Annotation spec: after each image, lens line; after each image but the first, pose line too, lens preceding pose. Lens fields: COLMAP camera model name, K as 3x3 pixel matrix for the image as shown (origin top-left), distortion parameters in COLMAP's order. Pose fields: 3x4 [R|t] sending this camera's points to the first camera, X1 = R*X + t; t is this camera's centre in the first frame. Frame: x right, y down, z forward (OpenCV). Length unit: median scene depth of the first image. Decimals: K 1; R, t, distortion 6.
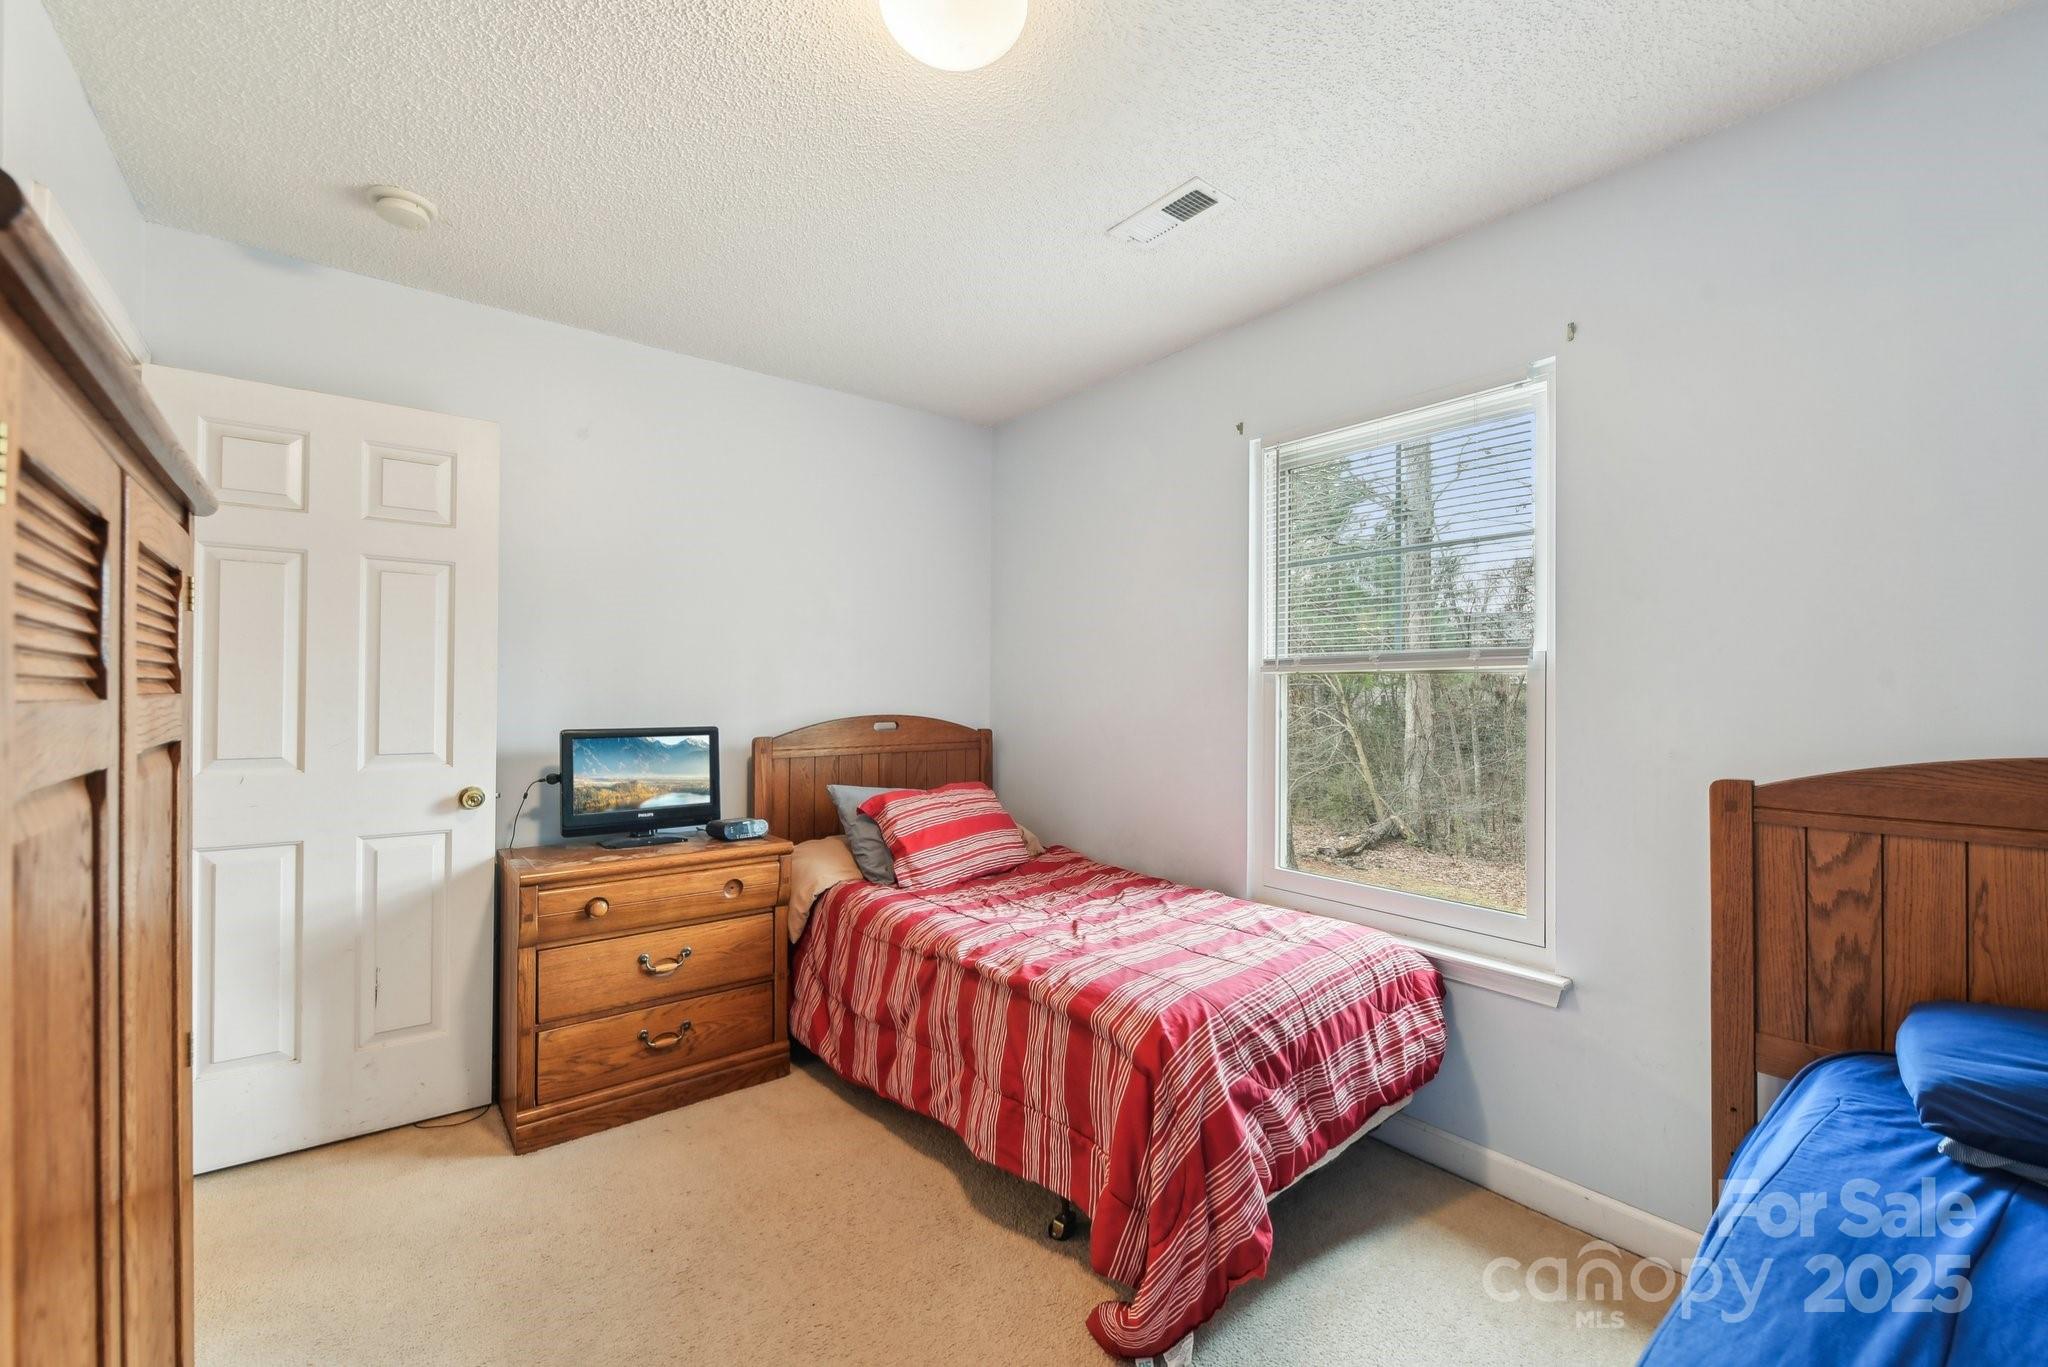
lens RADIAL K [[851.5, 0, 1036.9], [0, 851.5, 681.8], [0, 0, 1]] dist [0.000426, -0.000014]
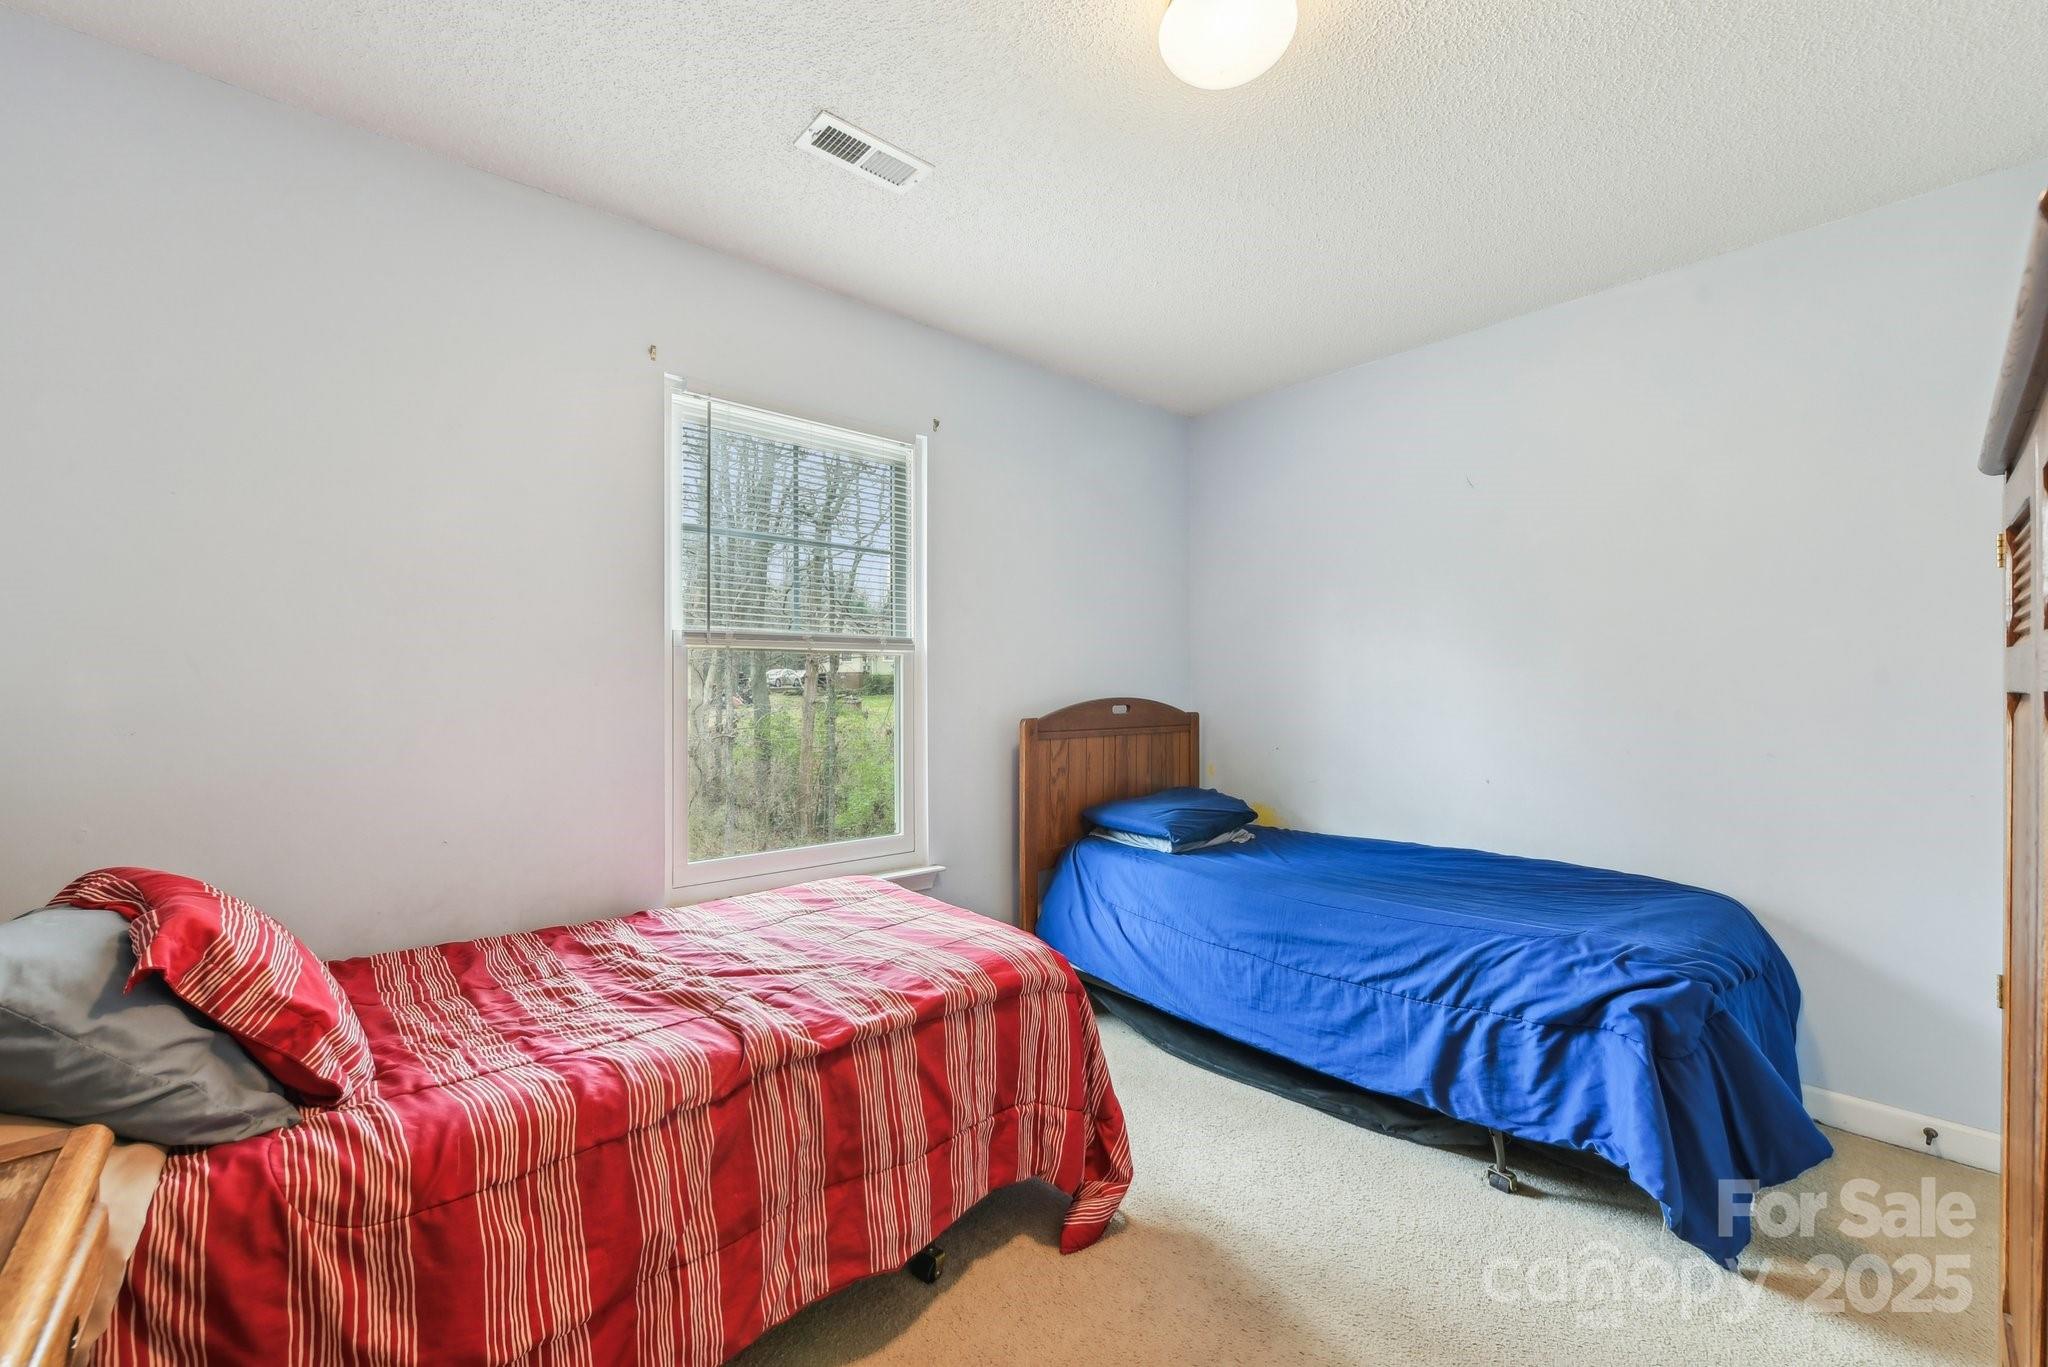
lens RADIAL K [[820.2, 0, 1018.5], [0, 820.2, 686.7], [0, 0, 1]] dist [-0.008564, -0.000464]
pose [[-0.037136, -0.016373, 0.999176, -0.766869], [-0.028311, 0.999482, 0.015325, 0.013333], [-0.998909, -0.027719, -0.037580, 0.864729]]
